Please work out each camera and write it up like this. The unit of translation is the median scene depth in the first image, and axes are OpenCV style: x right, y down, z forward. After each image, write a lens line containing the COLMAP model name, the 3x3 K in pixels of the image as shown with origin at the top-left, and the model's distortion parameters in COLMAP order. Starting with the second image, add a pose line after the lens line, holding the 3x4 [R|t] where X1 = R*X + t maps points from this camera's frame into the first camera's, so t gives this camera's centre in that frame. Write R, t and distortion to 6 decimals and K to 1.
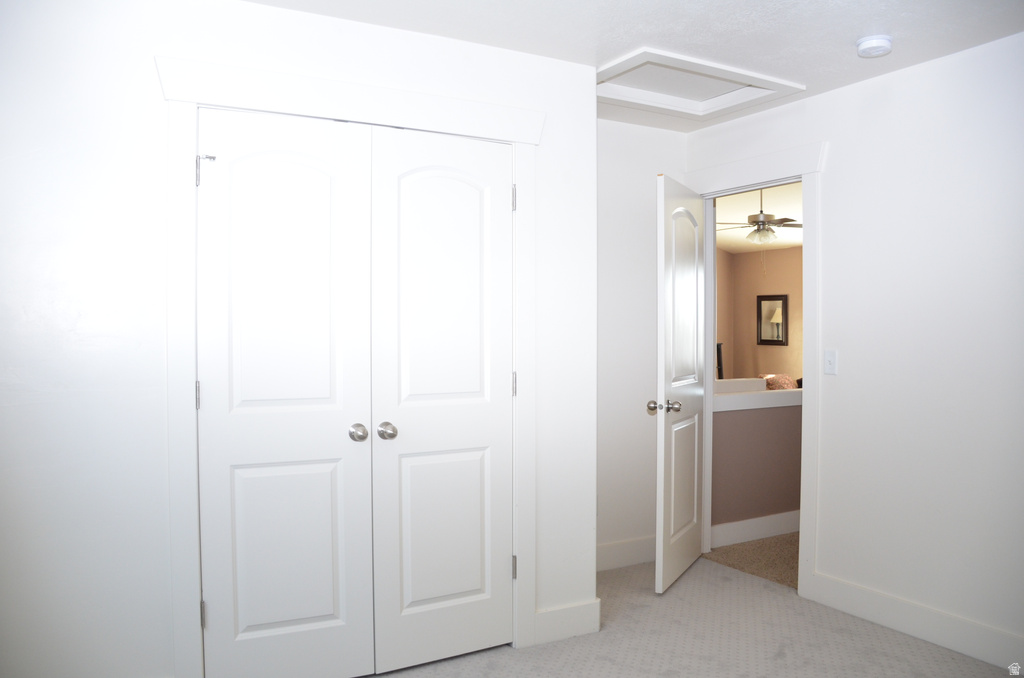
lens RADIAL K [[794.0, 0, 512.0], [0, 794.0, 339.0], [0, 0, 1]] dist [-0.147760, 0.109451]
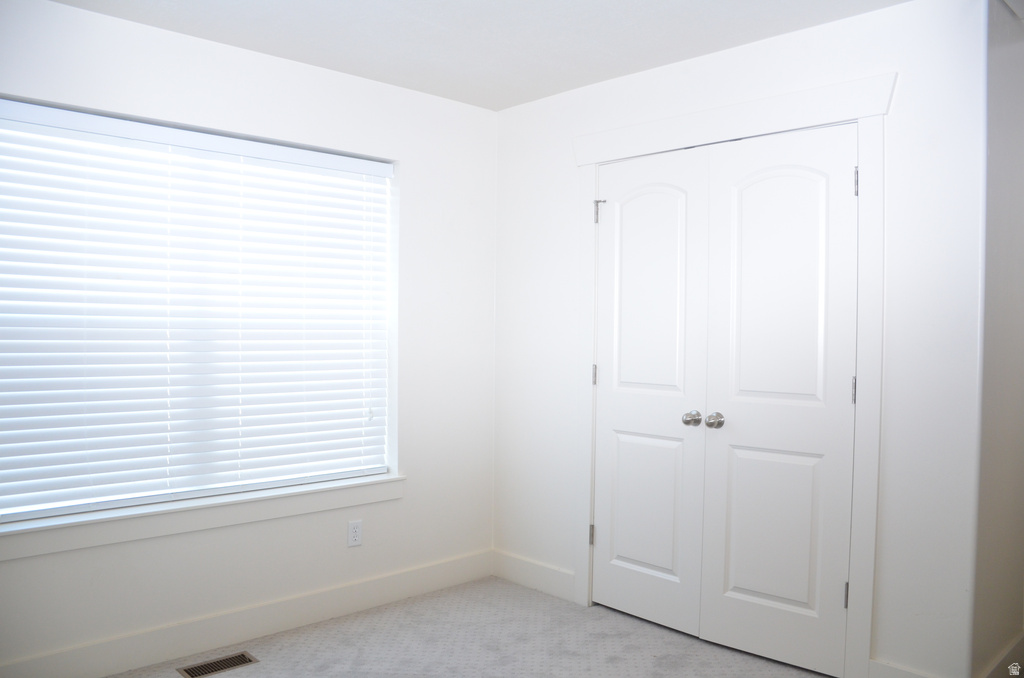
lens RADIAL K [[794.0, 0, 512.0], [0, 794.0, 339.0], [0, 0, 1]] dist [-0.147760, 0.109451]
pose [[0.249248, 0.014428, -0.968332, 0.829959], [-0.018276, 0.999781, 0.010192, -0.003101], [0.968267, 0.015156, 0.249457, 0.454653]]
